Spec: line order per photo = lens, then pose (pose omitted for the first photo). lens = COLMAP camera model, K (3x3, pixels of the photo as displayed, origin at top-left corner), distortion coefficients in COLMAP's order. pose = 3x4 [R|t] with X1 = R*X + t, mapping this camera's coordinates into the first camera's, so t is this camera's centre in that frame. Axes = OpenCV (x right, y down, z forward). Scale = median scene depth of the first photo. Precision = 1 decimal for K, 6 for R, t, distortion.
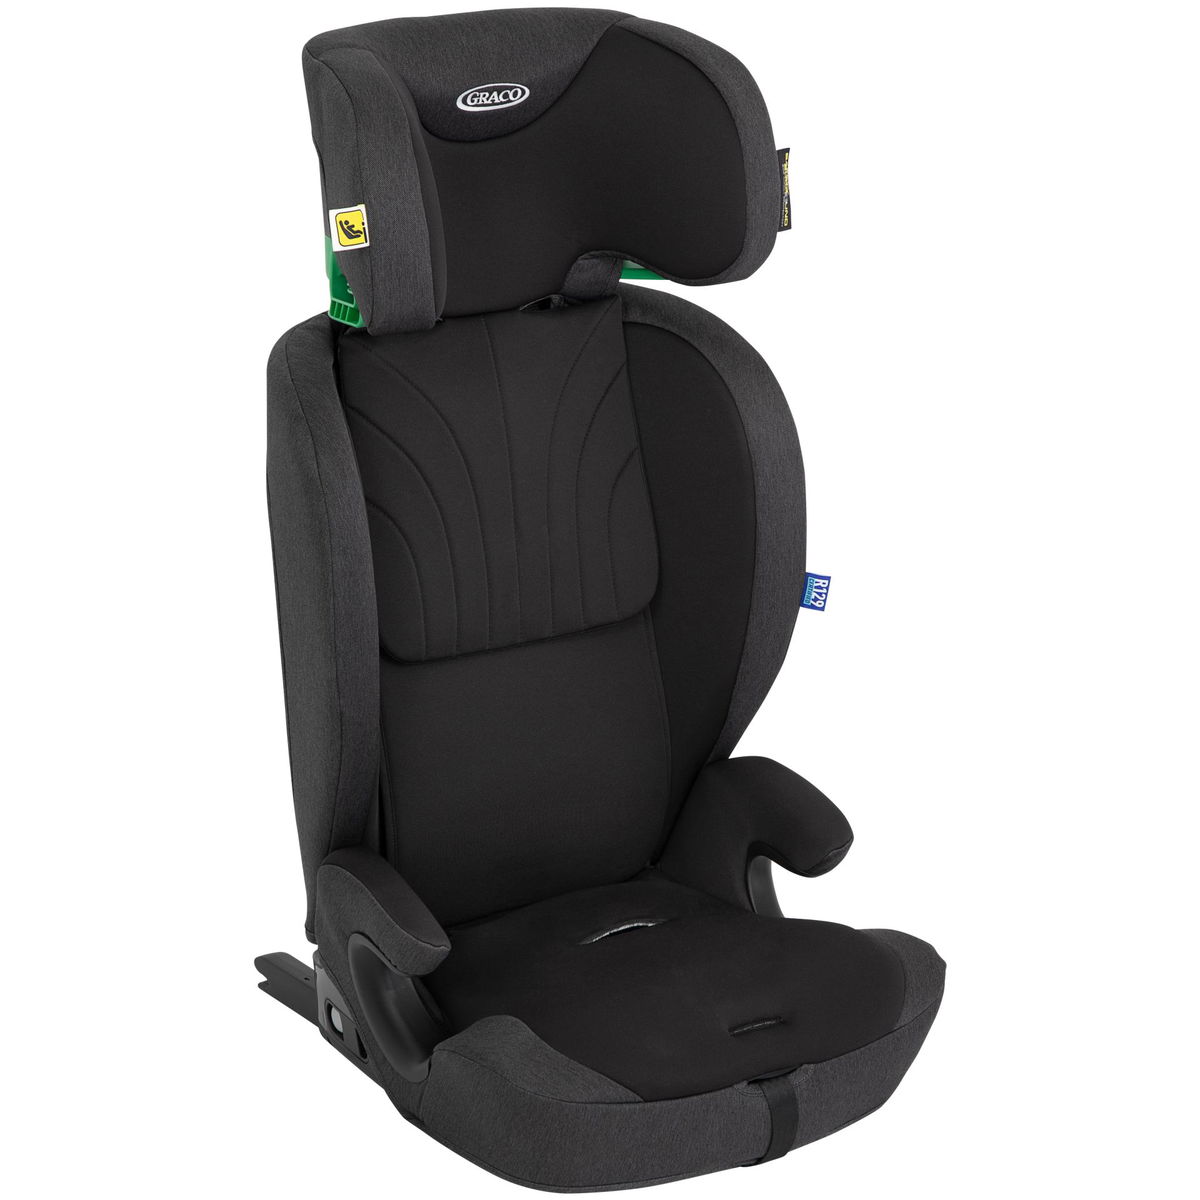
lens RADIAL K [[4631.6, 0, 600.0], [0, 4631.6, 600.0], [0, 0, 1]] dist [-0.251727, -0.296161]
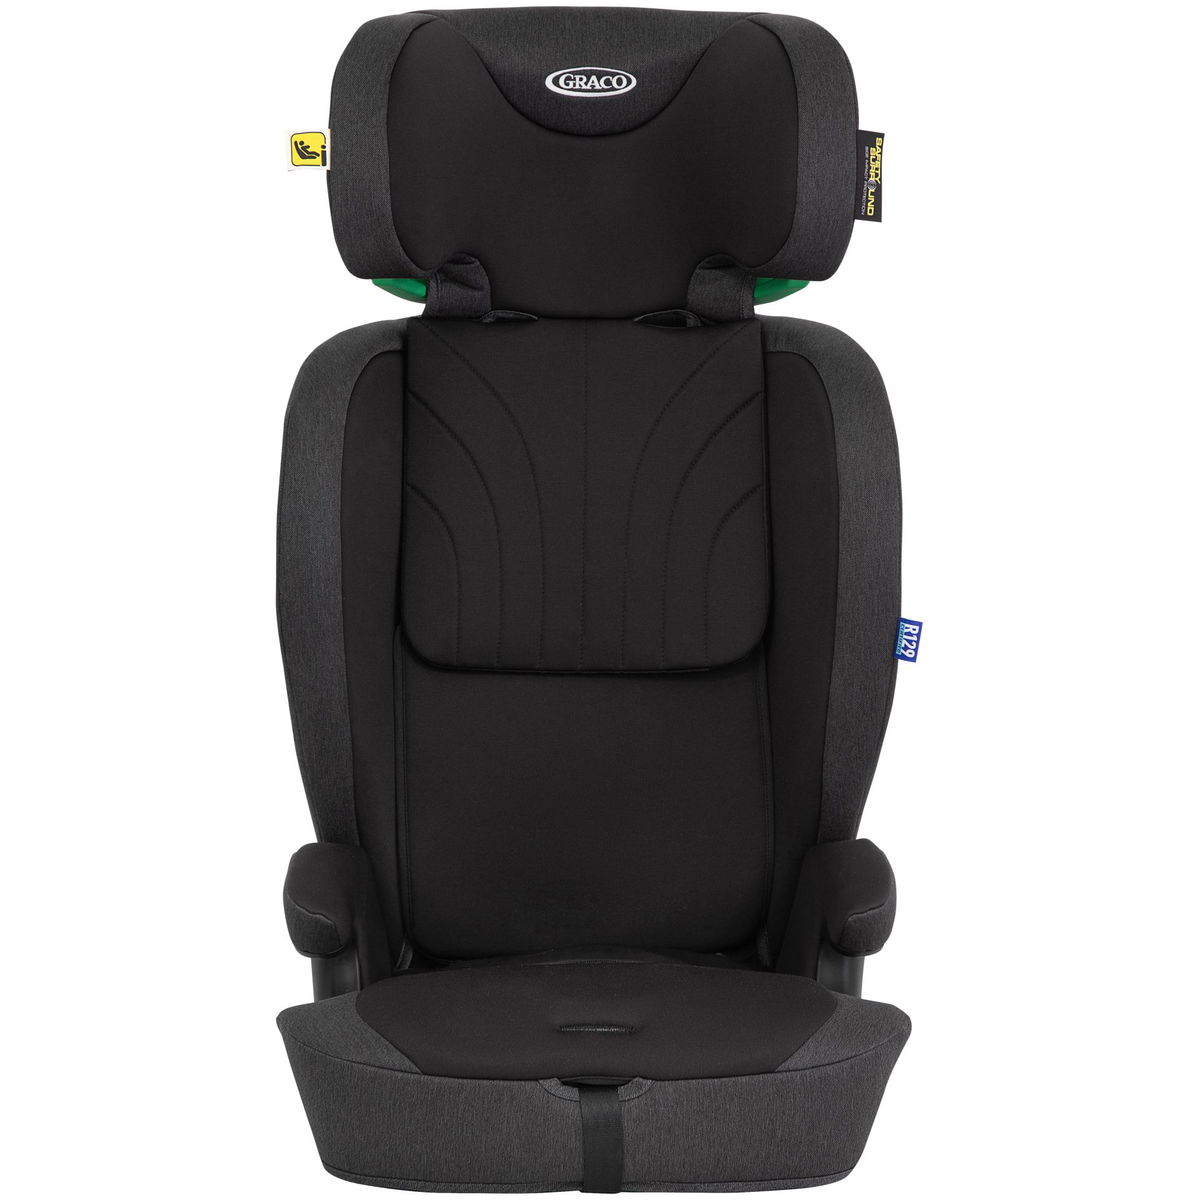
lens RADIAL K [[4631.6, 0, 600.0], [0, 4631.6, 600.0], [0, 0, 1]] dist [-0.251727, -0.296161]
pose [[0.813228, 0.008547, -0.581883, 0.525956], [-0.167868, 0.960834, -0.220495, 0.200530], [0.557208, 0.276992, 0.782812, 0.282268]]
